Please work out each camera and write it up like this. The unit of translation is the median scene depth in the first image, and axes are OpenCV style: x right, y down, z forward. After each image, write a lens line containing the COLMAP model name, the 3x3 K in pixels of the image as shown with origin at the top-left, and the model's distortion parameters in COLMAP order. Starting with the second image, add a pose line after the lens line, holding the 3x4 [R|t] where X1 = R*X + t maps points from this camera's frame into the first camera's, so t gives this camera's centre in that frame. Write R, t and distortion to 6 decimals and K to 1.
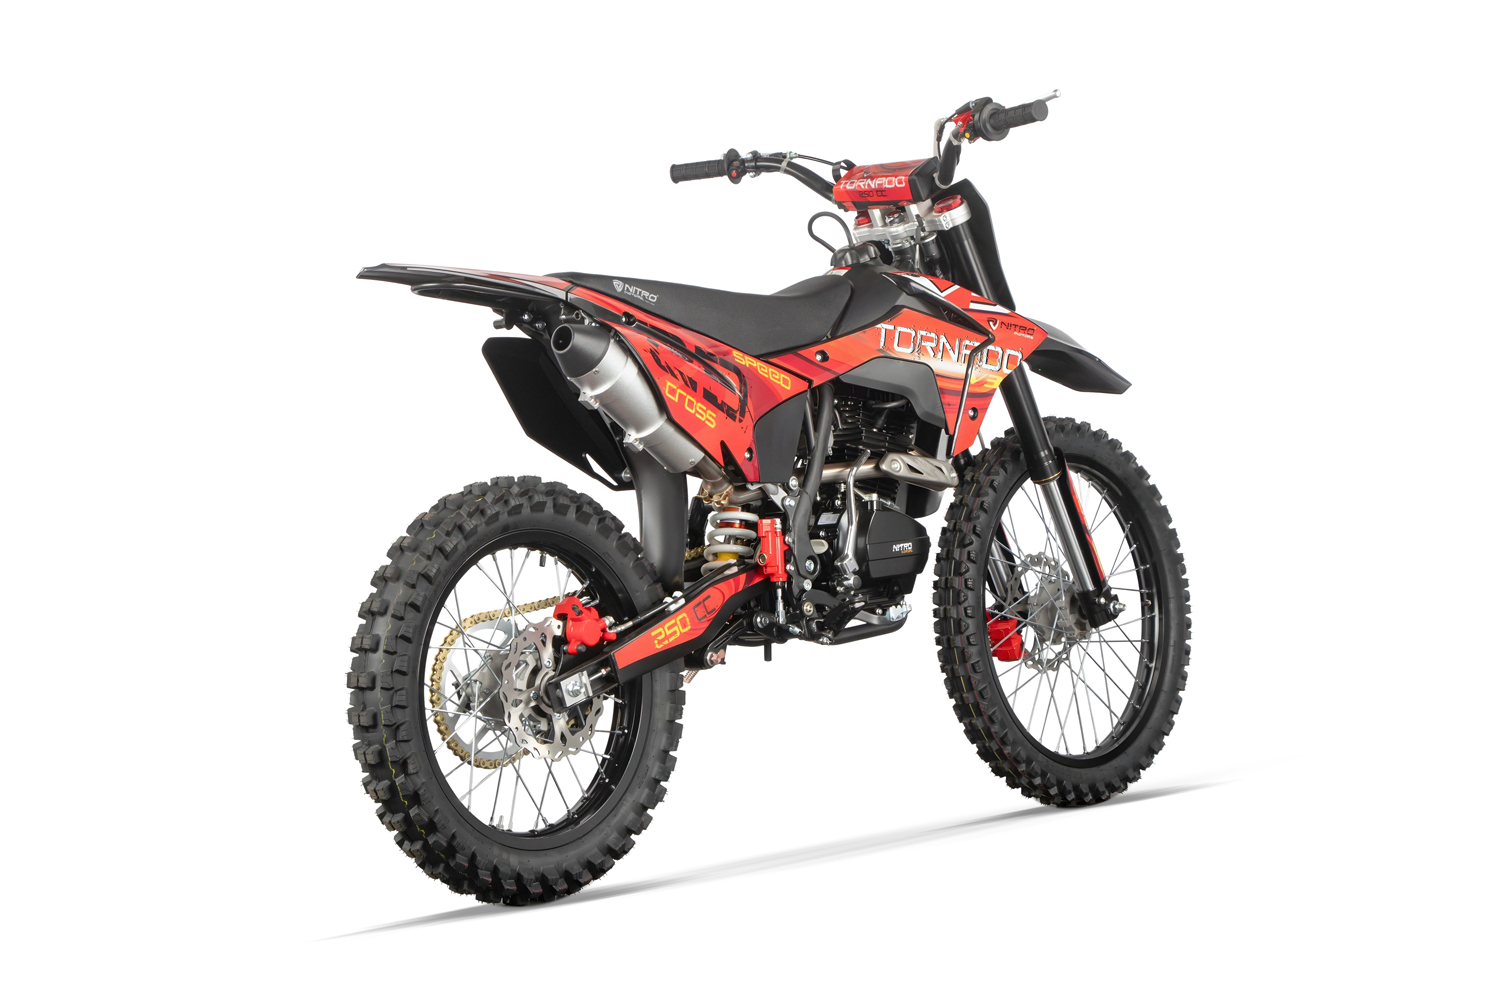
lens RADIAL K [[4261.5, 0, 751.7], [0, 4261.5, 510.5], [0, 0, 1]] dist [0.481690, 0.000000]
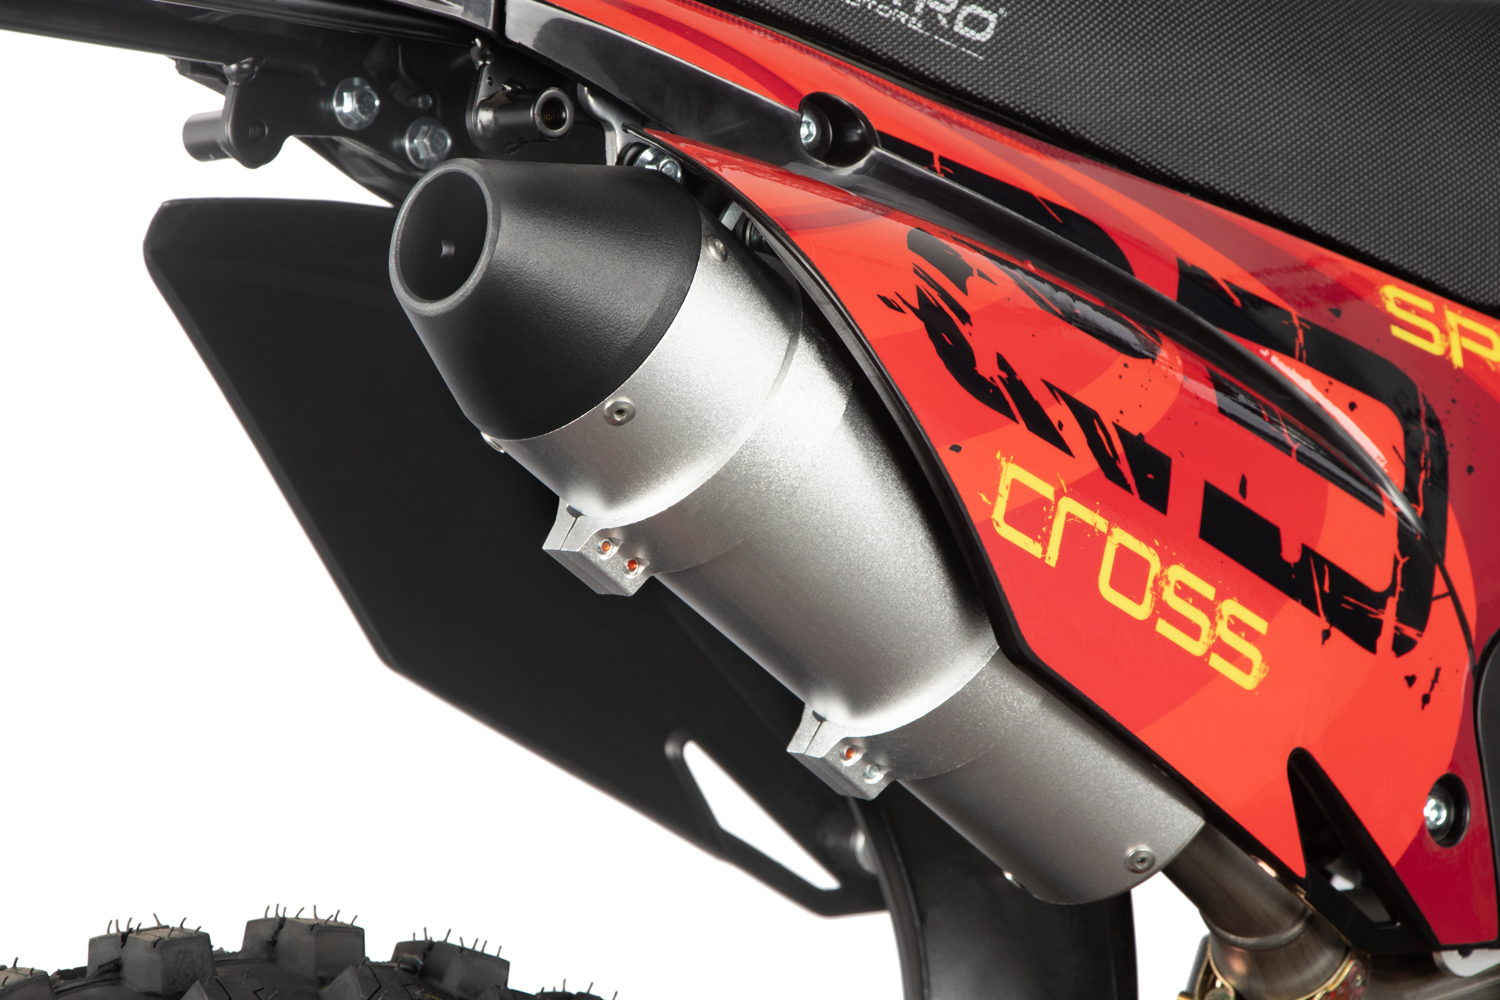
lens RADIAL K [[8481.7, 0, 741.2], [0, 8481.7, 502.4], [0, 0, 1]] dist [1.805589, 0.000000]
pose [[0.992460, 0.026755, -0.119613, 0.014420], [-0.023837, 0.999384, 0.025765, -0.037282], [0.120228, -0.022720, 0.992486, 0.600503]]
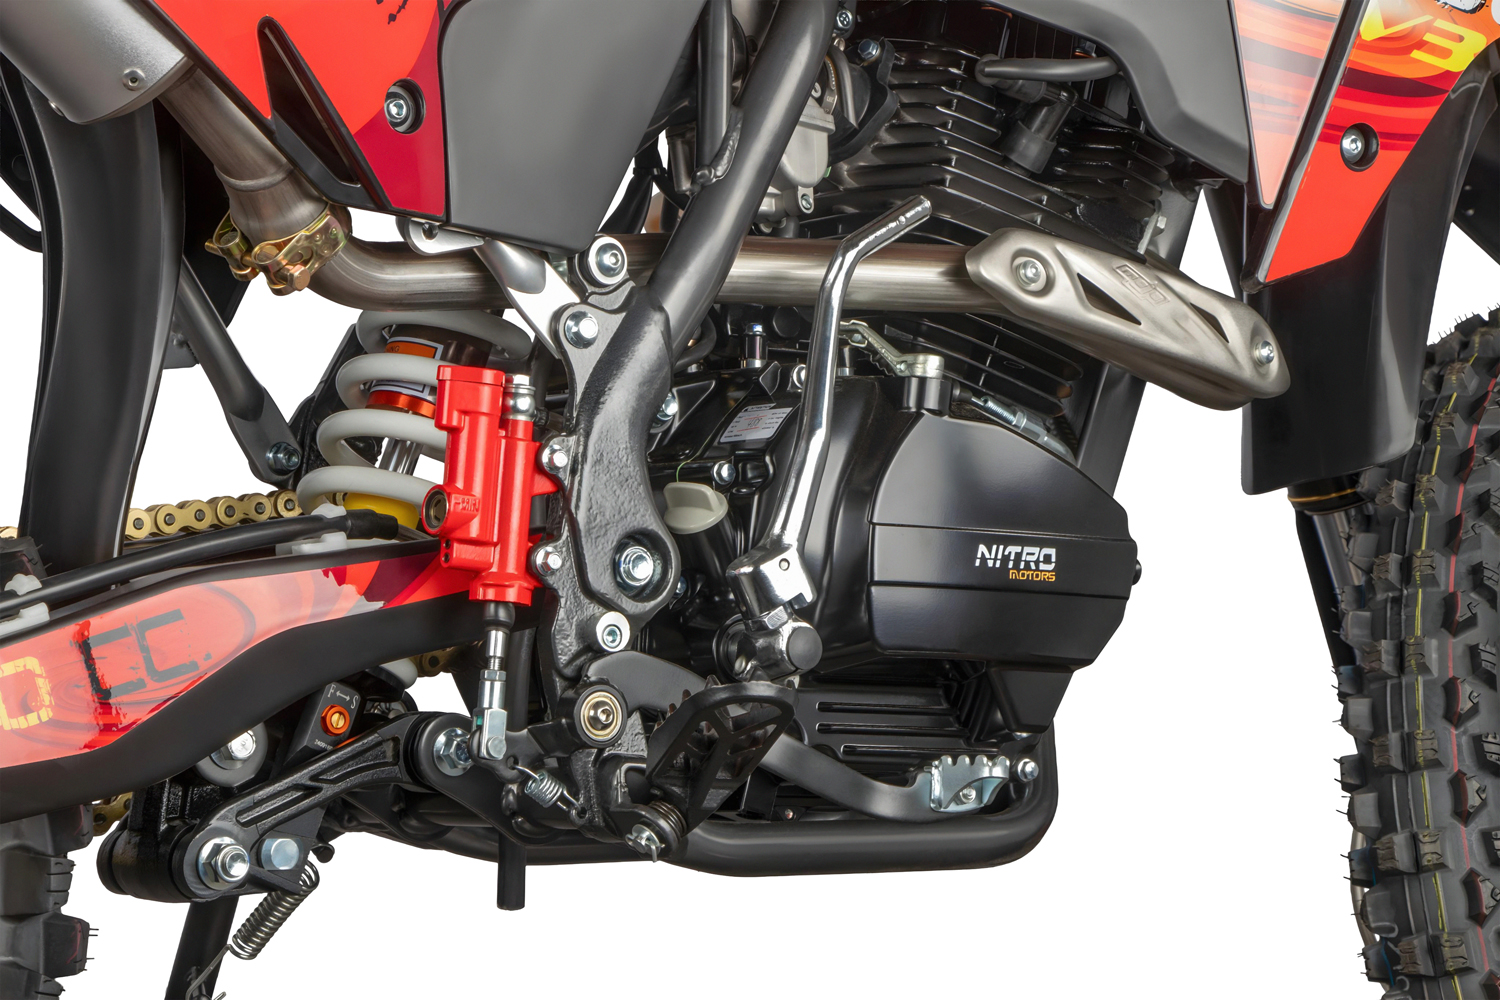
lens RADIAL K [[4902.5, 0, 745.7], [0, 4902.5, 495.9], [0, 0, 1]] dist [0.930322, 0.000000]
pose [[0.976858, 0.098187, -0.190022, 0.082226], [-0.113054, 0.991189, -0.069021, 0.030192], [0.181570, 0.088906, 0.979351, 0.703480]]
